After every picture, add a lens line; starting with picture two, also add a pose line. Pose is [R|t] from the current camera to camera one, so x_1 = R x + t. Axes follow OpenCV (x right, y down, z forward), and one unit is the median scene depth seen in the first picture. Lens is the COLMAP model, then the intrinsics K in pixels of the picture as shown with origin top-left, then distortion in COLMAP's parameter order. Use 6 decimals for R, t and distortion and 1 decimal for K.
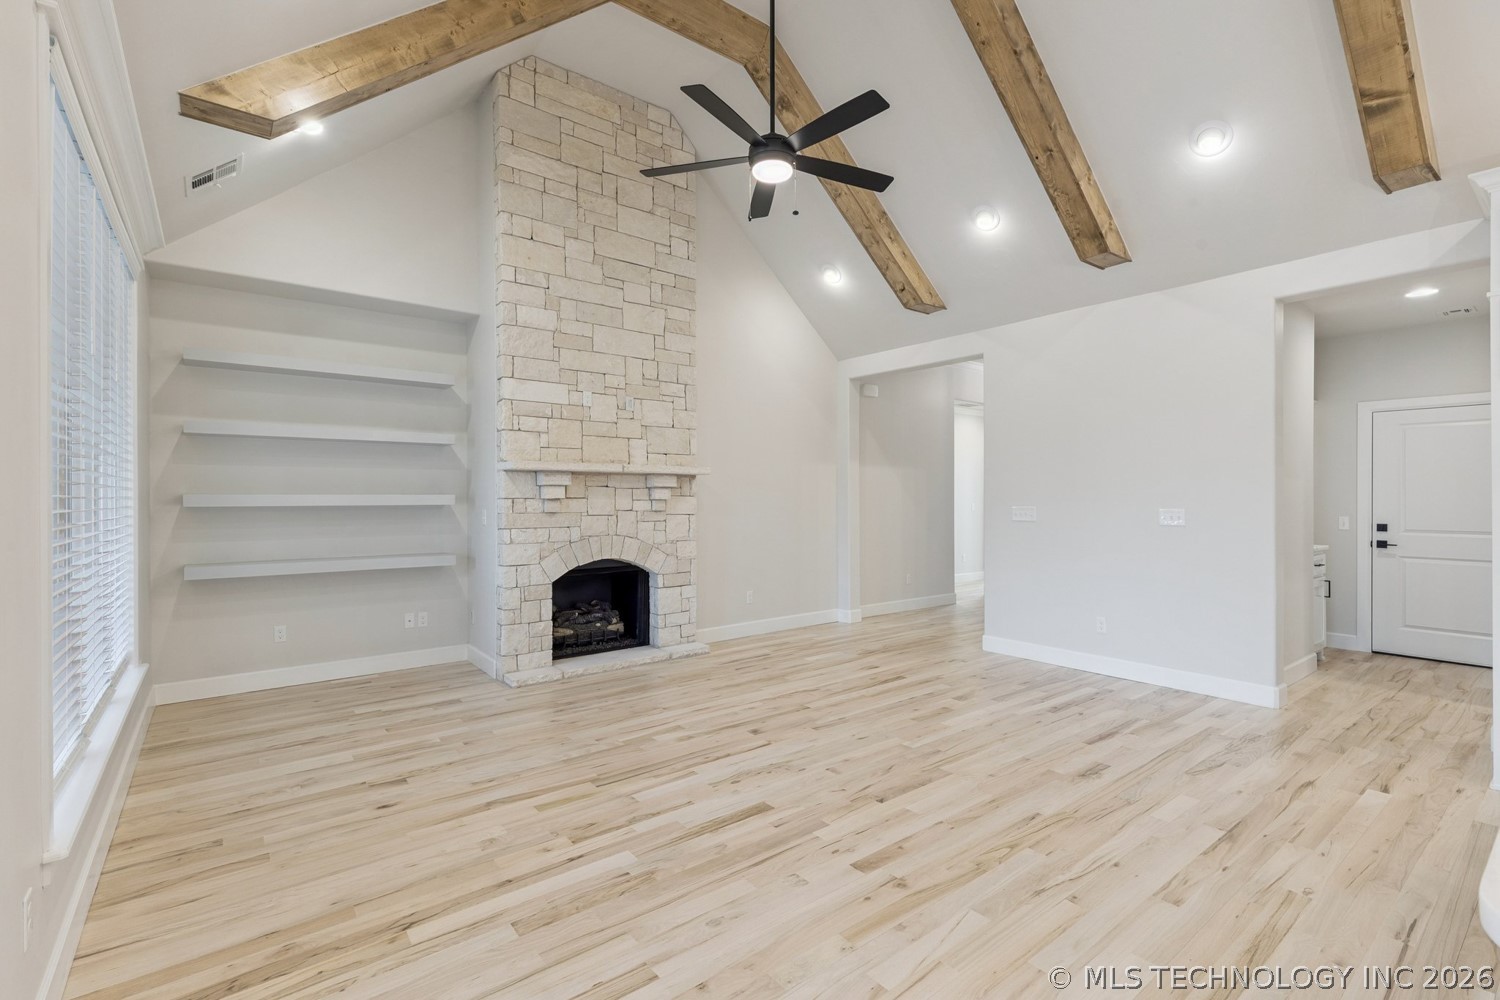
lens RADIAL K [[674.5, 0, 756.7], [0, 674.5, 496.6], [0, 0, 1]] dist [0.006115, -0.001225]
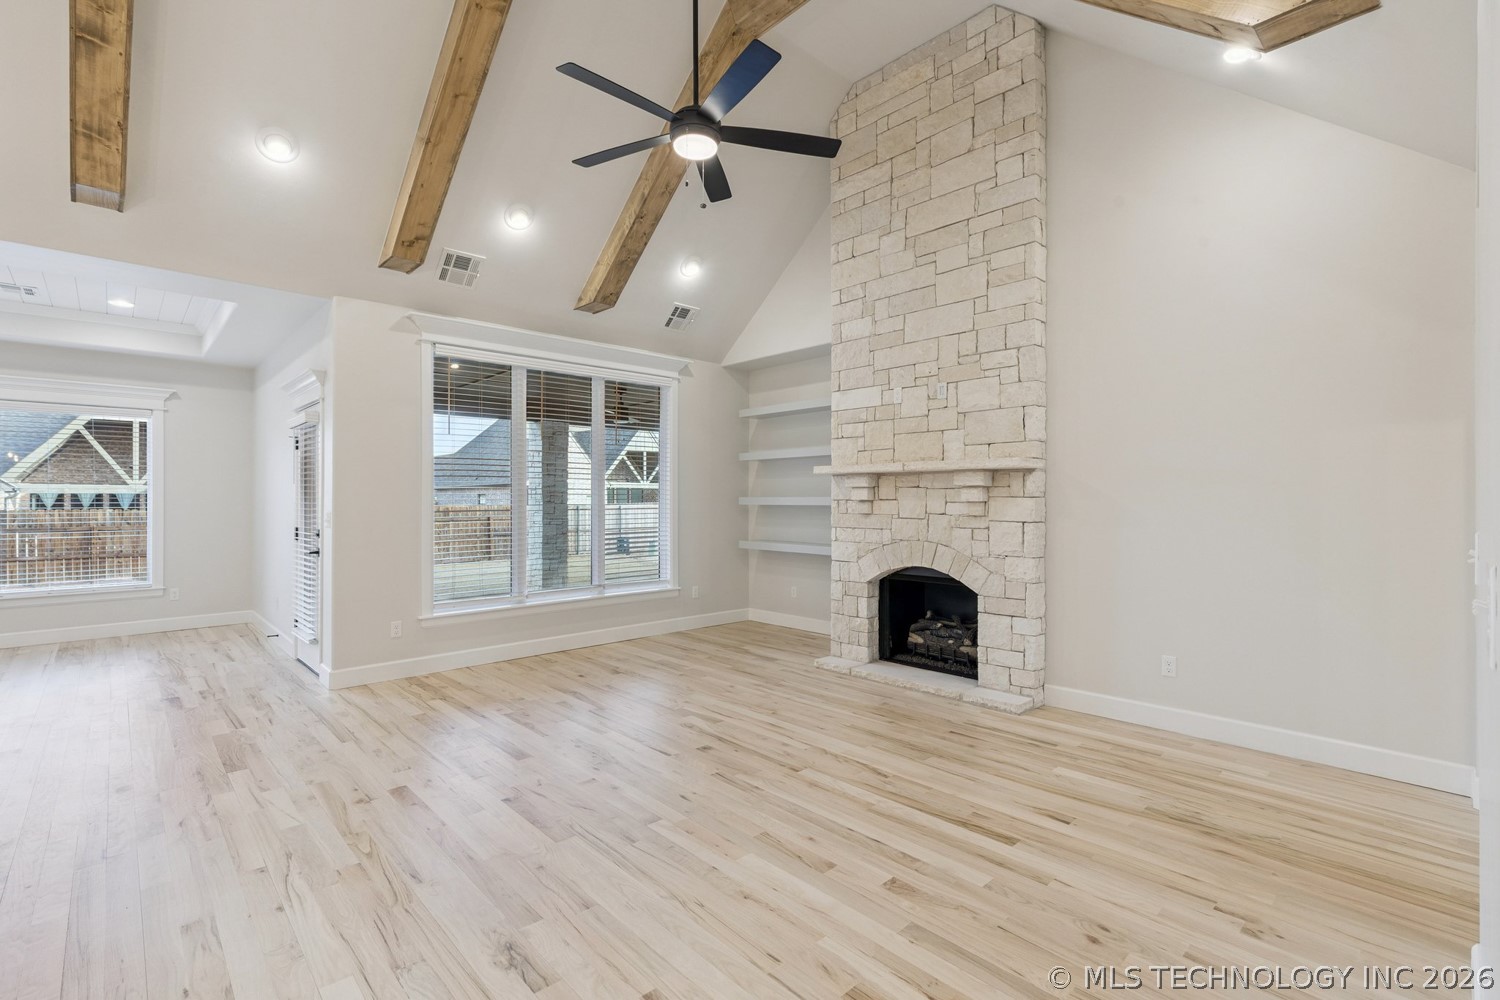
lens RADIAL K [[681.4, 0, 755.8], [0, 681.4, 497.3], [0, 0, 1]] dist [0.005799, 0.000029]
pose [[0.088935, -0.002451, -0.996034, 0.784290], [0.003127, 0.999993, -0.002182, 0.000328], [0.996033, -0.002920, 0.088942, 0.812954]]
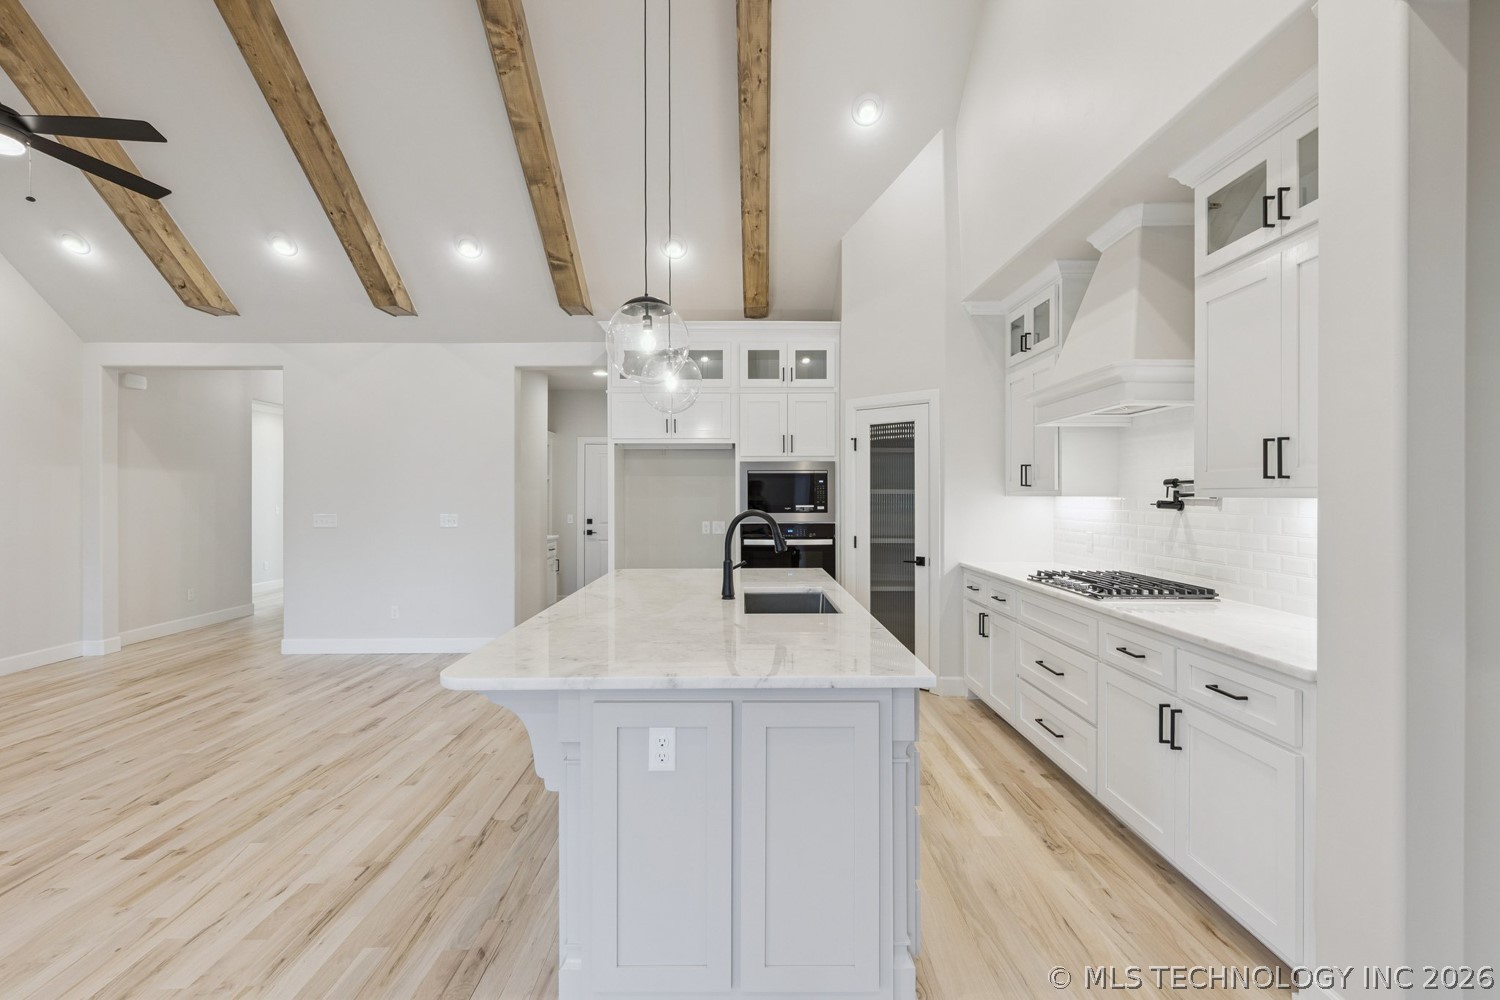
lens RADIAL K [[674.5, 0, 746.8], [0, 674.5, 490.8], [0, 0, 1]] dist [0.002792, 0.000059]
pose [[0.614297, 0.001666, 0.789073, -0.053837], [0.000557, 0.999997, -0.002545, -0.023305], [-0.789075, 0.002003, 0.614294, -0.243906]]
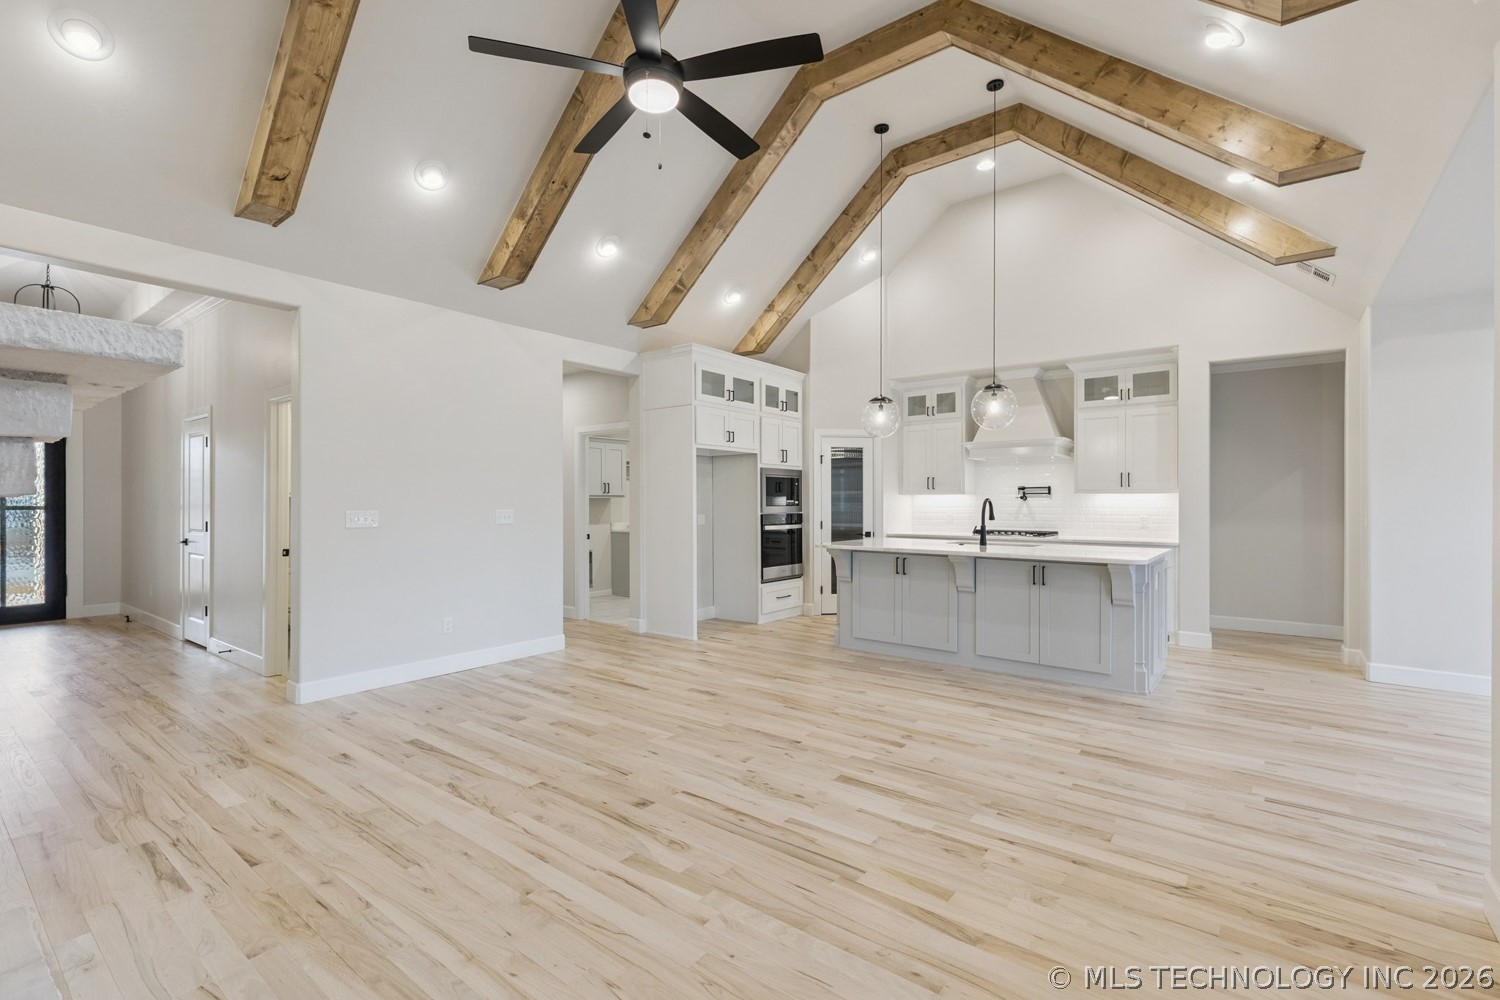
lens RADIAL K [[673.6, 0, 748.9], [0, 673.6, 498.2], [0, 0, 1]] dist [0.005404, -0.000337]
pose [[-0.236559, 0.005274, 0.971603, -0.641465], [-0.004010, 0.999971, -0.006404, 0.003915], [-0.971609, -0.005411, -0.236531, 0.879023]]
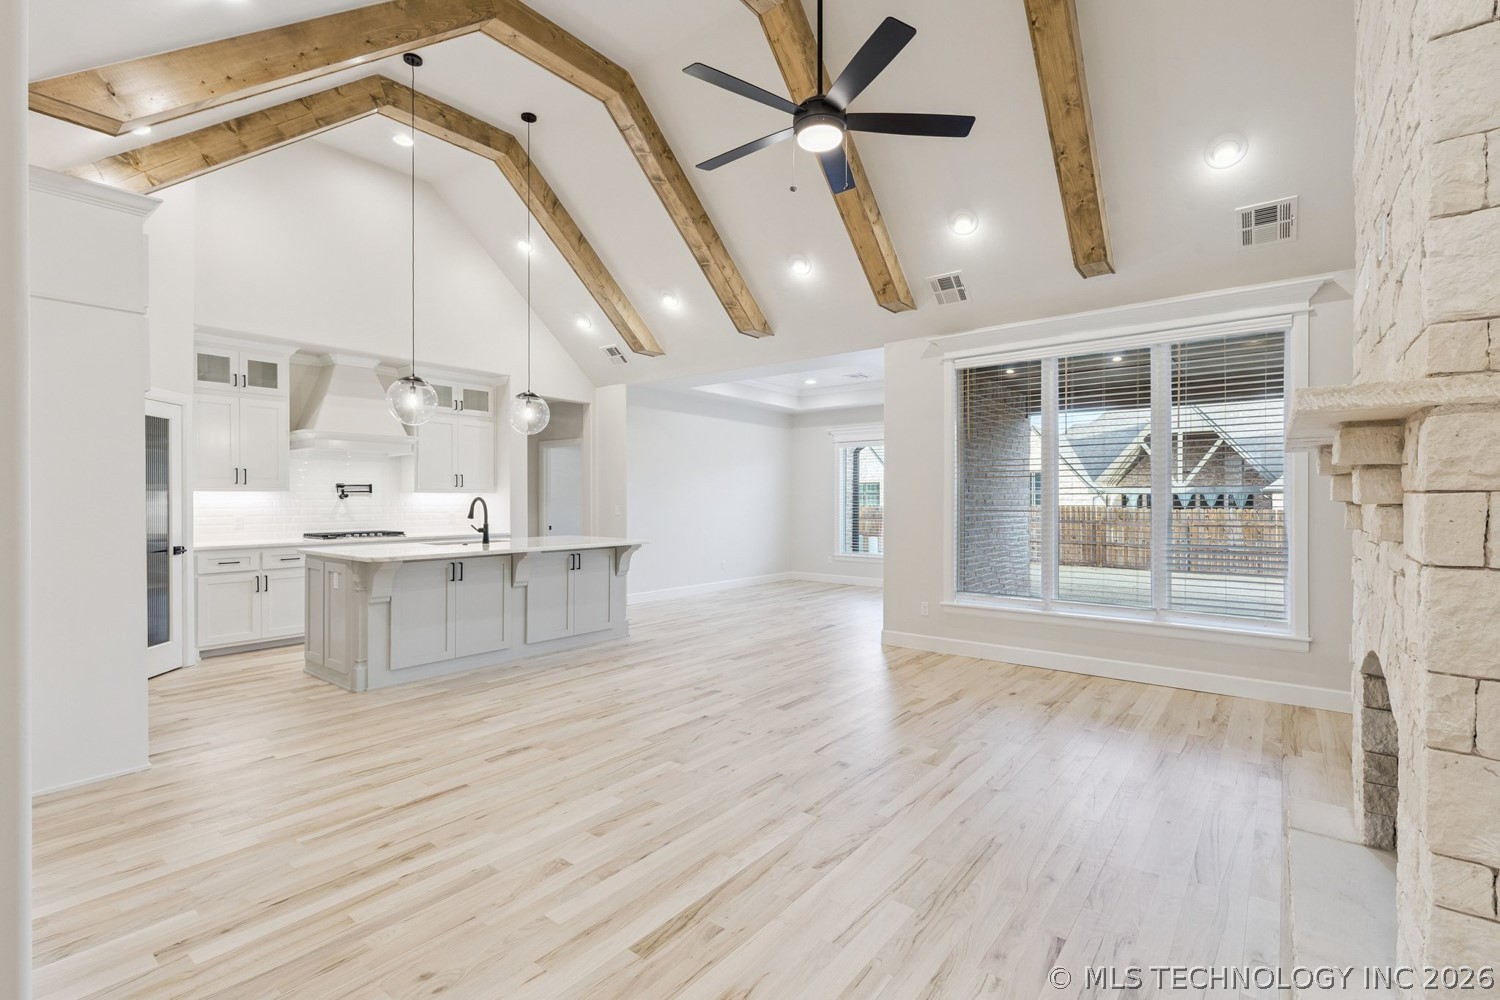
lens RADIAL K [[675.3, 0, 749.2], [0, 675.3, 498.0], [0, 0, 1]] dist [0.004660, 0.000149]
pose [[-0.973061, -0.000171, -0.230546, 0.264924], [0.001086, 0.999985, -0.005327, 0.002894], [0.230543, -0.005434, -0.973047, 1.512733]]
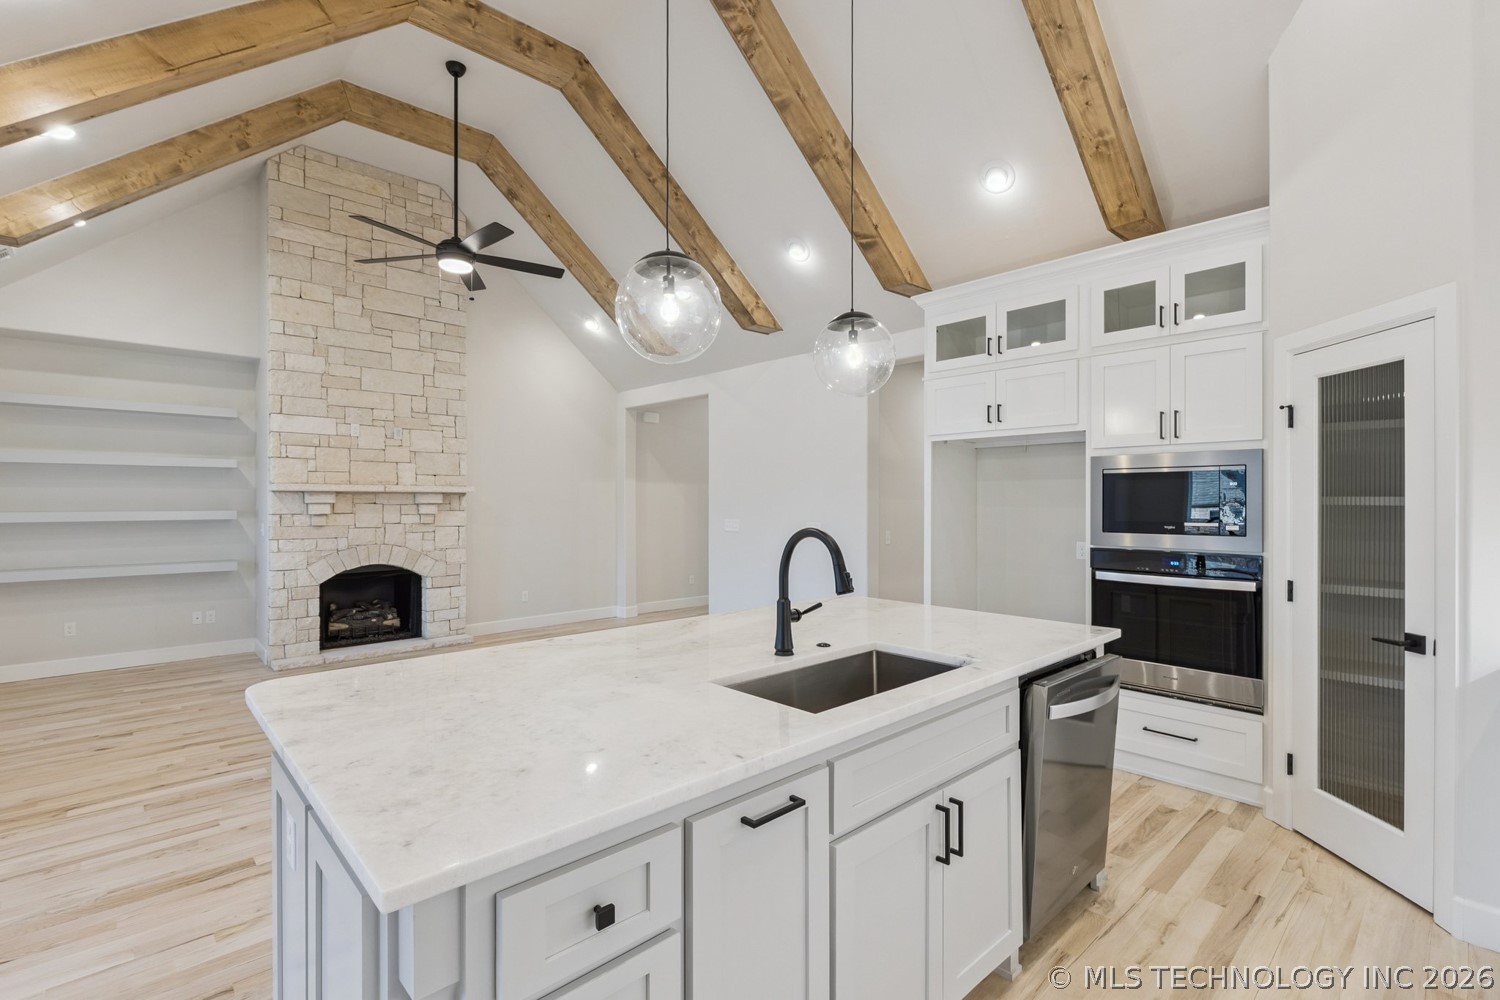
lens RADIAL K [[675.8, 0, 750.0], [0, 675.8, 500.0], [0, 0, 1]] dist [-0.003518, -0.000139]
pose [[0.996365, 0.001149, 0.085174, 0.389573], [-0.001125, 0.999999, -0.000332, -0.024777], [-0.085174, 0.000235, 0.996366, -0.280883]]
